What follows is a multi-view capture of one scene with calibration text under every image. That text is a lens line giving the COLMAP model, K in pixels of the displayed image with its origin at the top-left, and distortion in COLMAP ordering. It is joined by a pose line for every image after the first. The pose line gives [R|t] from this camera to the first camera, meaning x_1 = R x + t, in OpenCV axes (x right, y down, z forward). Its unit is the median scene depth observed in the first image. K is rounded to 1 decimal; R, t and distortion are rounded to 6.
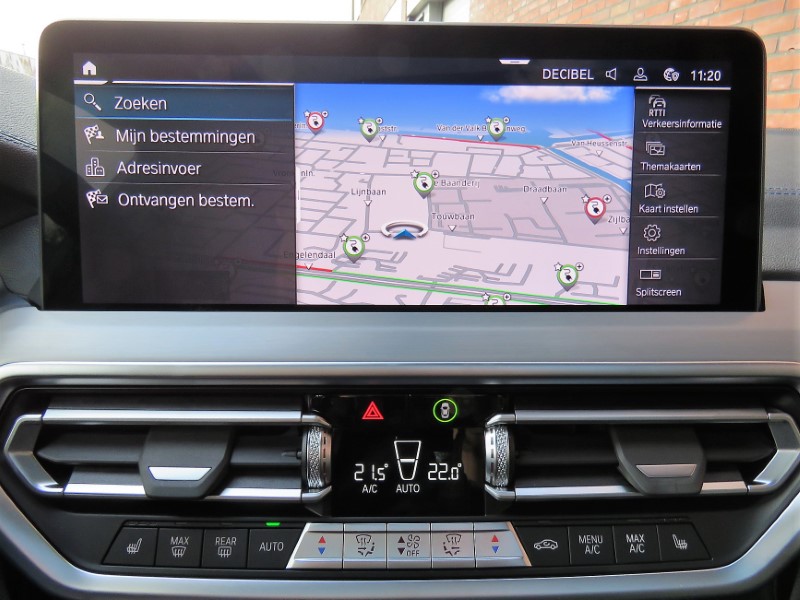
lens RADIAL K [[743.2, 0, 400.0], [0, 743.2, 300.0], [0, 0, 1]] dist [-0.008010, -0.006733]
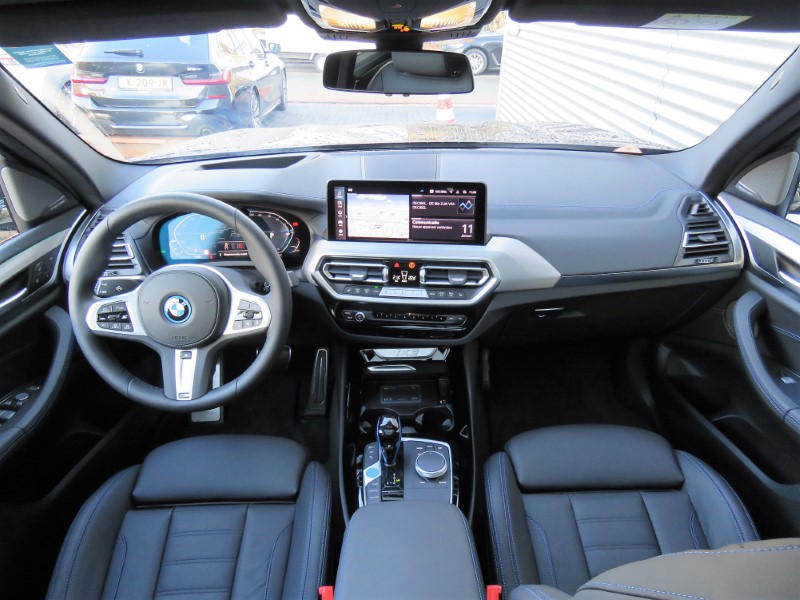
lens RADIAL K [[550.6, 0, 400.0], [0, 550.6, 300.0], [0, 0, 1]] dist [-0.001187, 0.000278]
pose [[0.985696, 0.047240, -0.161776, 0.564814], [-0.005292, 0.968115, 0.250451, -0.516930], [0.168449, -0.246012, 0.954517, -2.421333]]
